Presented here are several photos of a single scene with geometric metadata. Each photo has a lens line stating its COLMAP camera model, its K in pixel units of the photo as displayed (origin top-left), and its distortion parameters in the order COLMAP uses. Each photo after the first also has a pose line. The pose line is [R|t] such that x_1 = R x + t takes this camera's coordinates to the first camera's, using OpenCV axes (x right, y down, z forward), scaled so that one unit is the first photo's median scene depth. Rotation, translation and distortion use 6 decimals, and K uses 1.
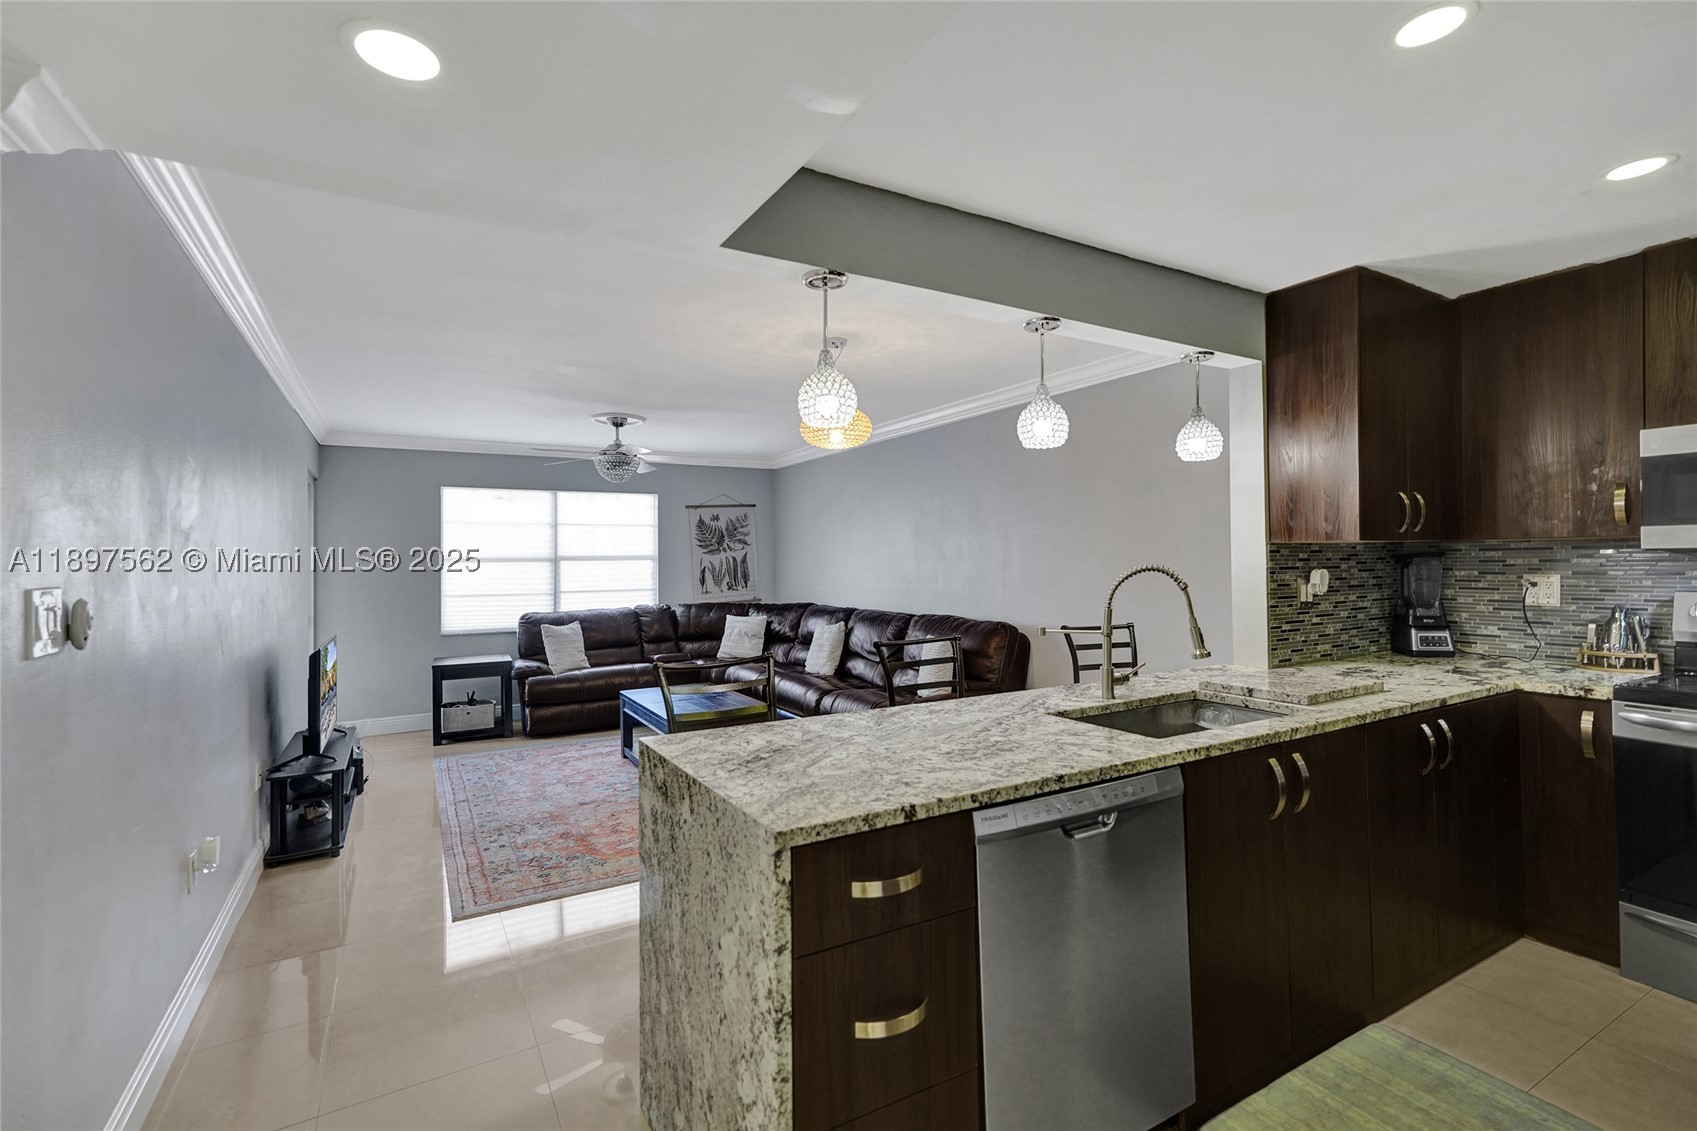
lens RADIAL K [[766.1, 0, 852.9], [0, 766.1, 543.3], [0, 0, 1]] dist [0.001013, 0.000536]
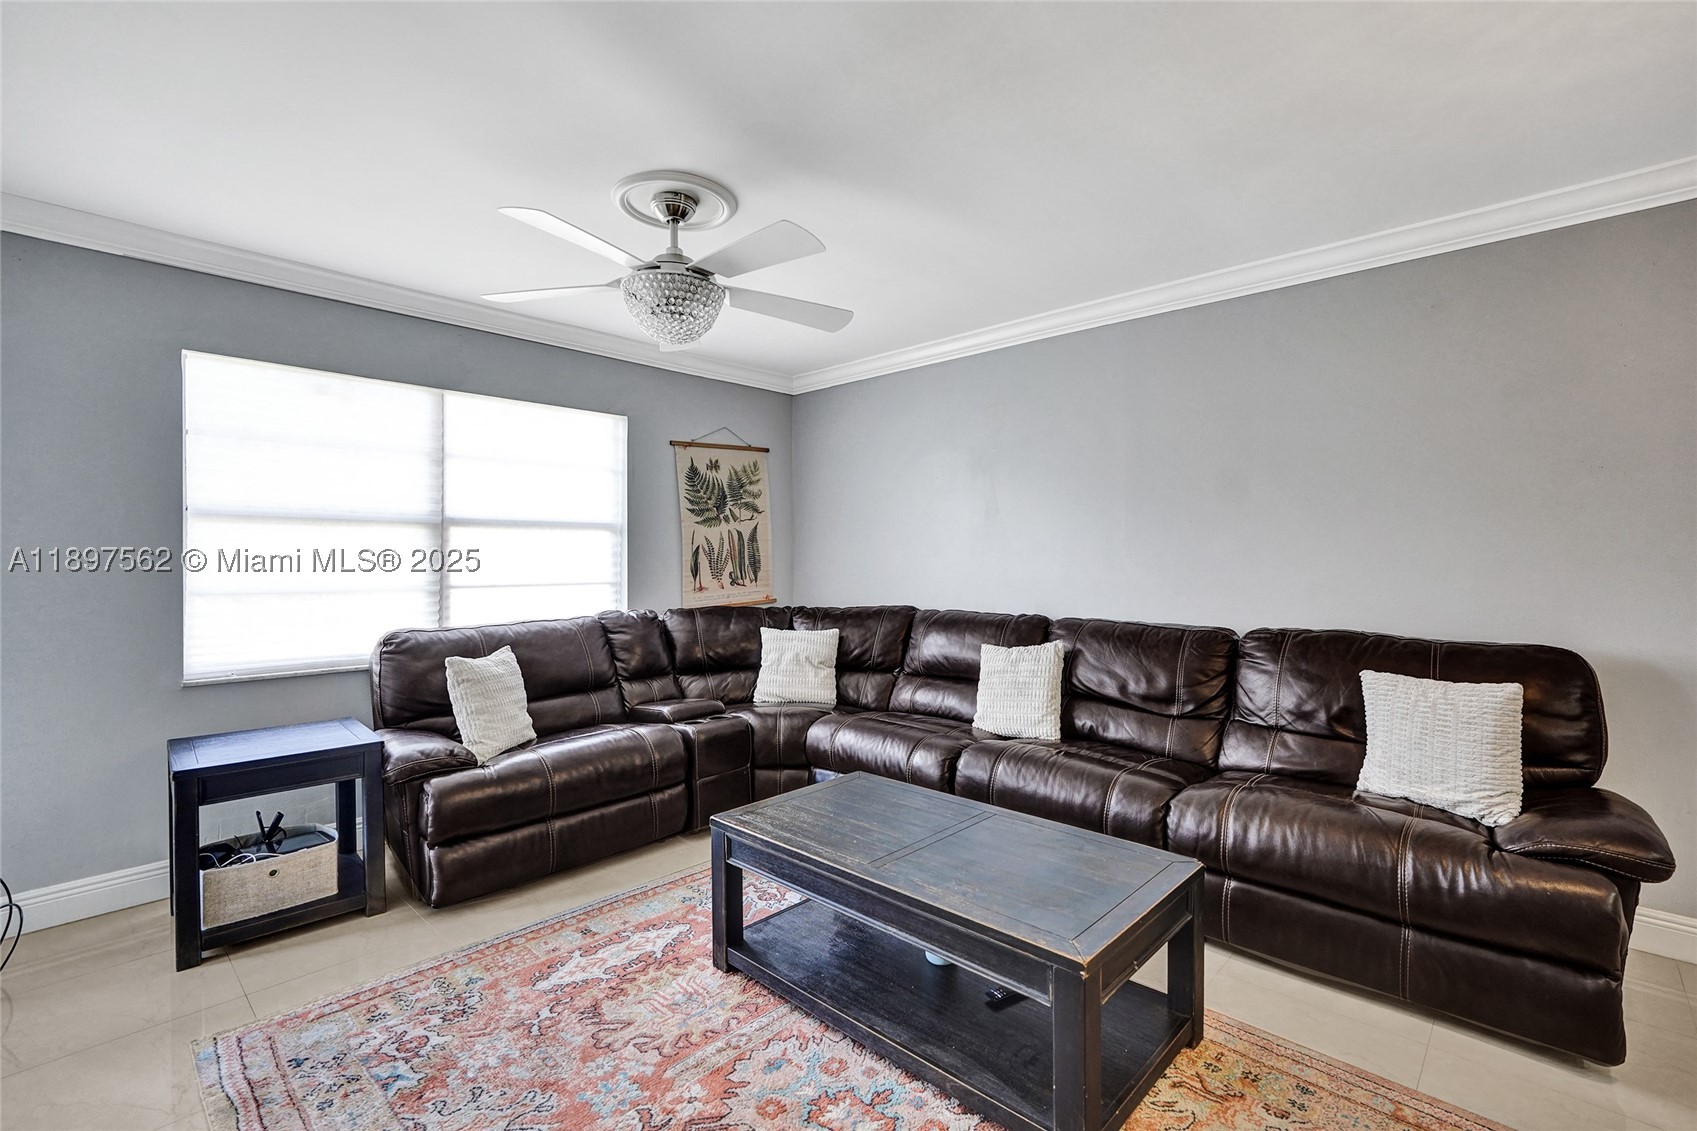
lens RADIAL K [[758.0, 0, 848.3], [0, 758.0, 559.7], [0, 0, 1]] dist [-0.001030, 0.000455]
pose [[0.960480, 0.011091, 0.278127, -0.286575], [-0.017427, 0.999642, 0.020322, 0.031837], [-0.277802, -0.024366, 0.960329, 0.468300]]
